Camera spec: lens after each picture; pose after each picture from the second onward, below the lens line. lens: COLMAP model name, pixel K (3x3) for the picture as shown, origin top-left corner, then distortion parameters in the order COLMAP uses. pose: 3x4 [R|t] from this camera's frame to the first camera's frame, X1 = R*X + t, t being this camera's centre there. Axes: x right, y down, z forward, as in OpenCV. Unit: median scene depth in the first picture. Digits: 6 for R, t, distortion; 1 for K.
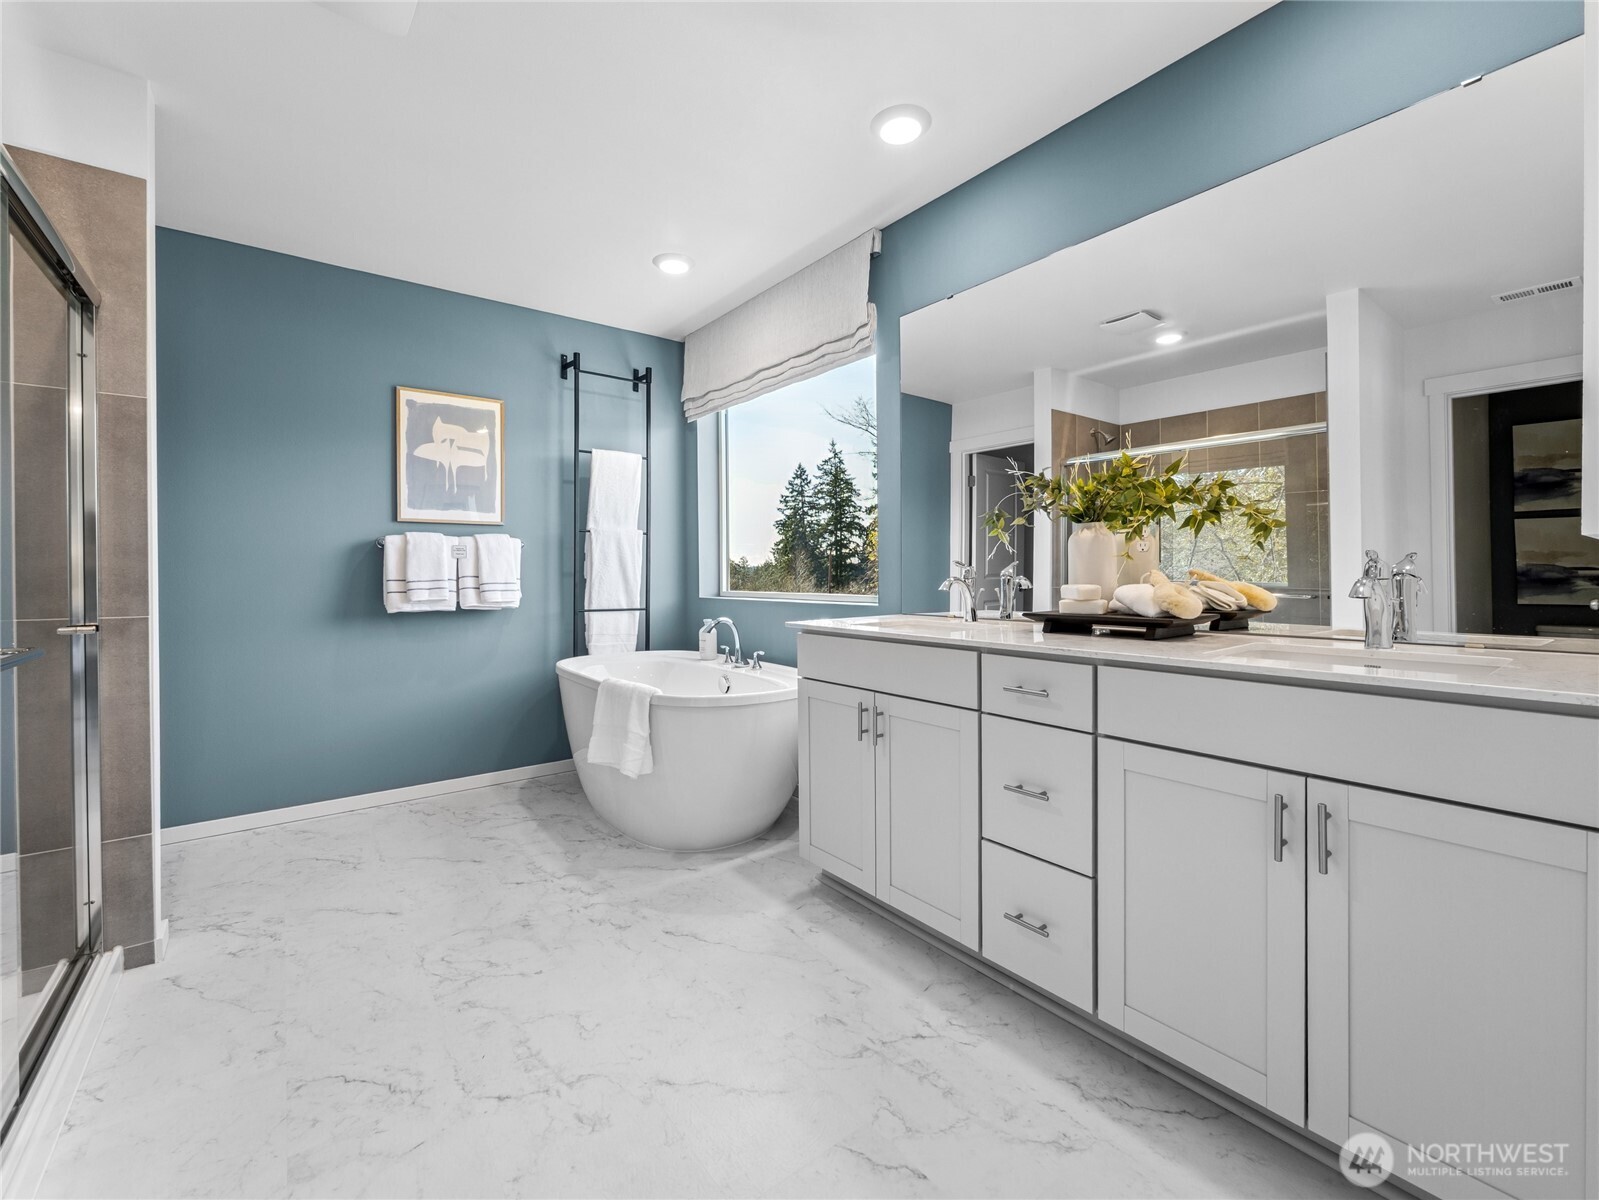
lens RADIAL K [[660.2, 0, 786.2], [0, 660.2, 579.3], [0, 0, 1]] dist [-0.005853, -0.000242]
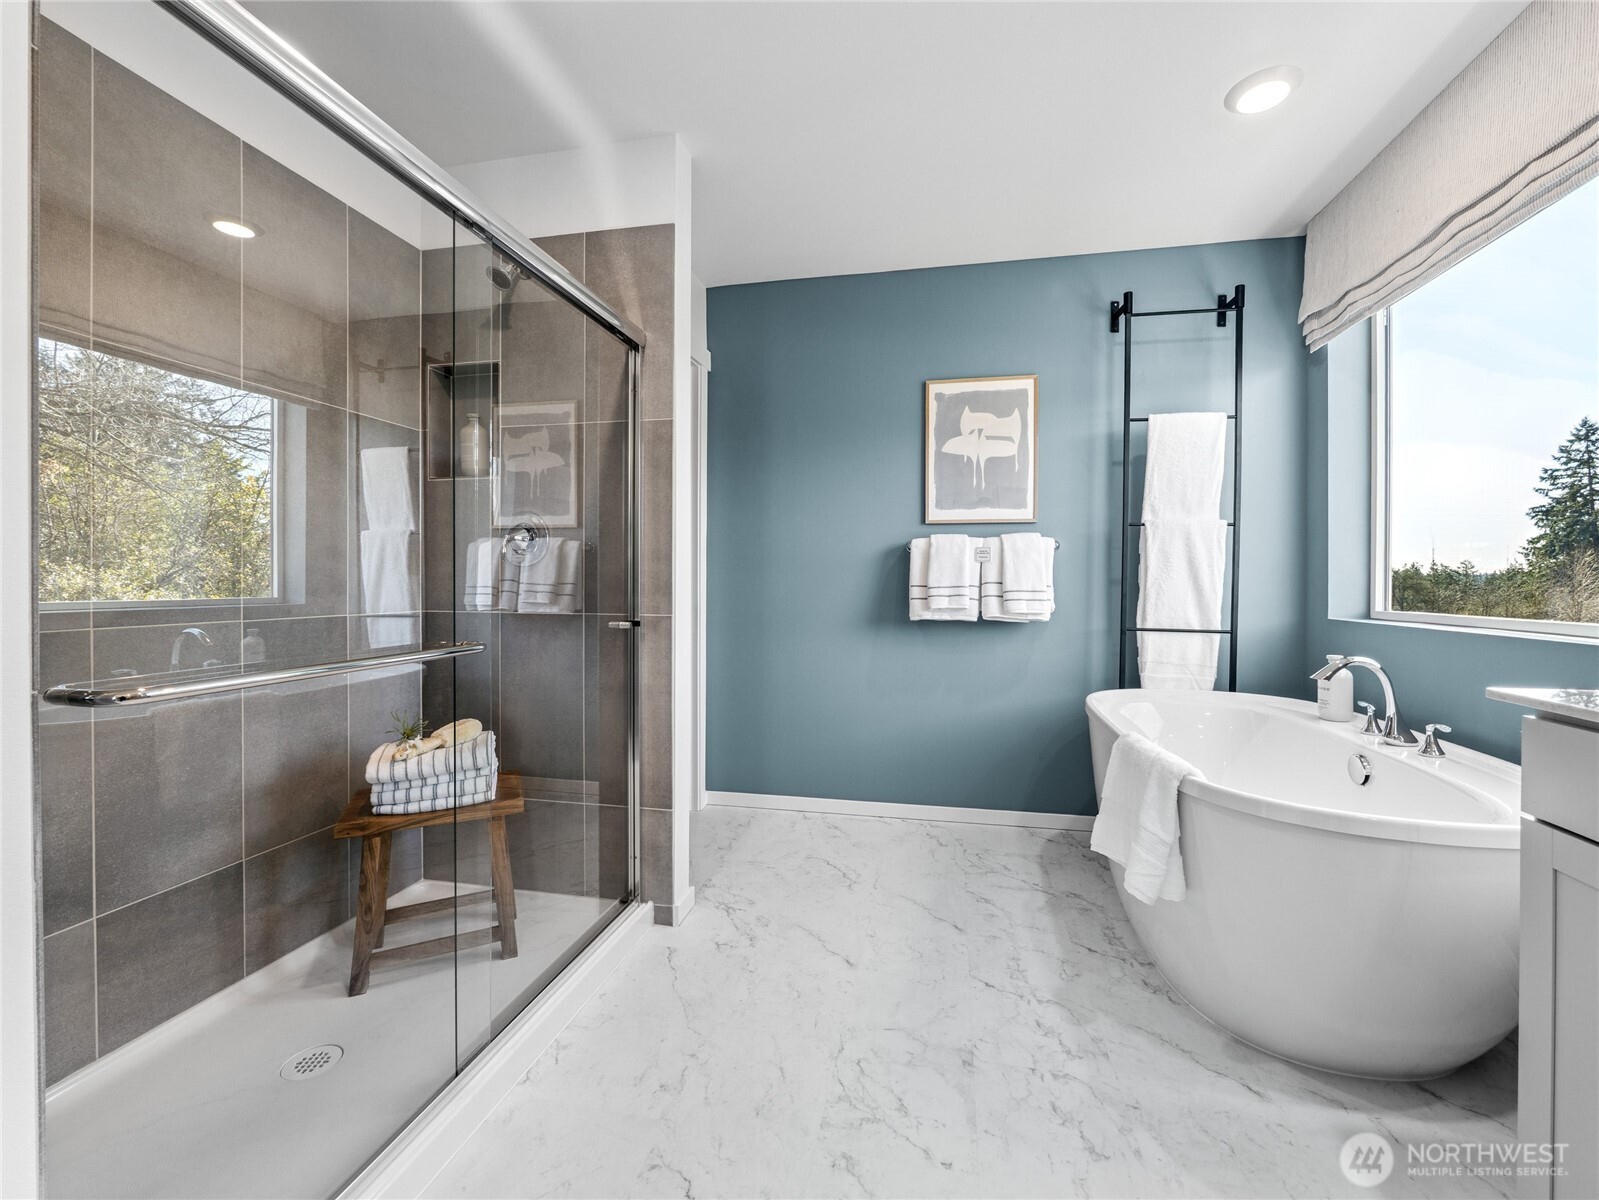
lens RADIAL K [[660.2, 0, 827.8], [0, 660.2, 584.6], [0, 0, 1]] dist [-0.005853, -0.000242]
pose [[0.670873, 0.011921, -0.741476, 0.023971], [-0.014197, 0.999894, 0.003230, -0.001490], [0.741436, 0.008360, 0.670971, 0.285899]]
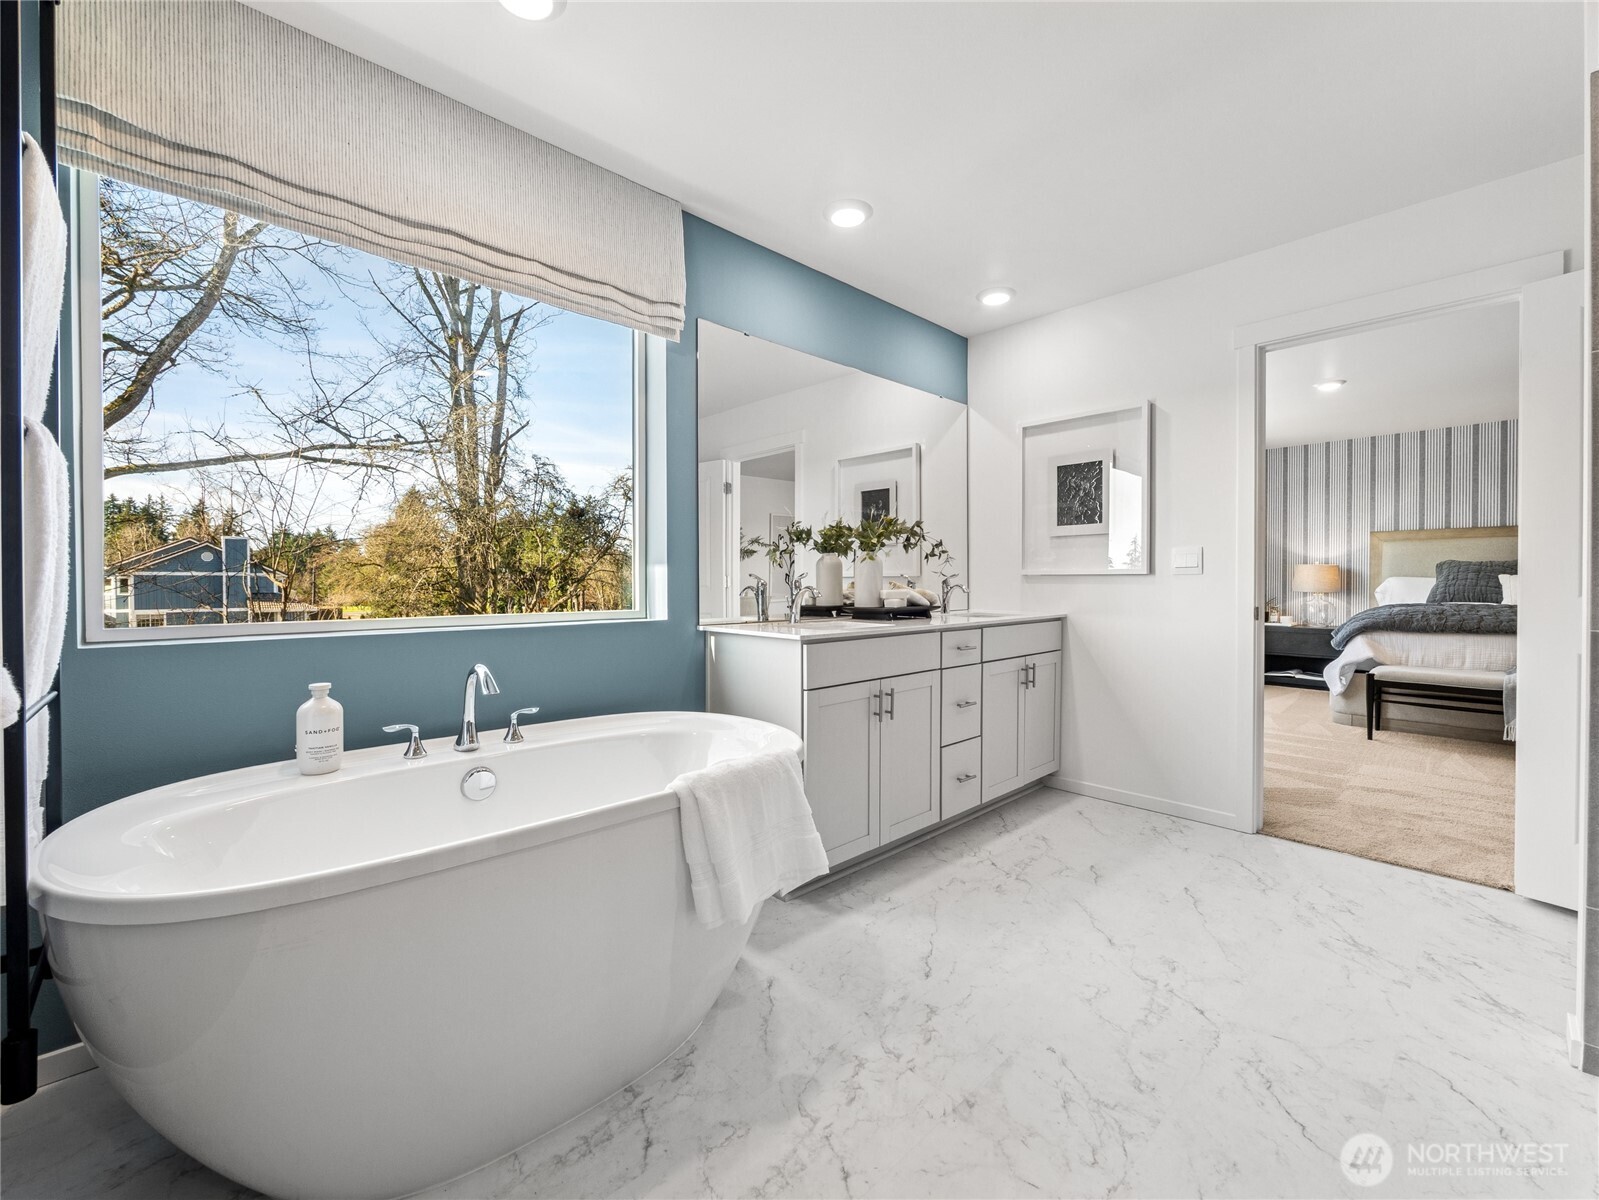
lens RADIAL K [[660.2, 0, 799.6], [0, 660.2, 589.4], [0, 0, 1]] dist [-0.005853, -0.000242]
pose [[-0.098112, -0.002683, 0.995172, -0.756969], [0.012983, 0.999908, 0.003976, -0.002472], [-0.995091, 0.013310, -0.098068, 0.891953]]
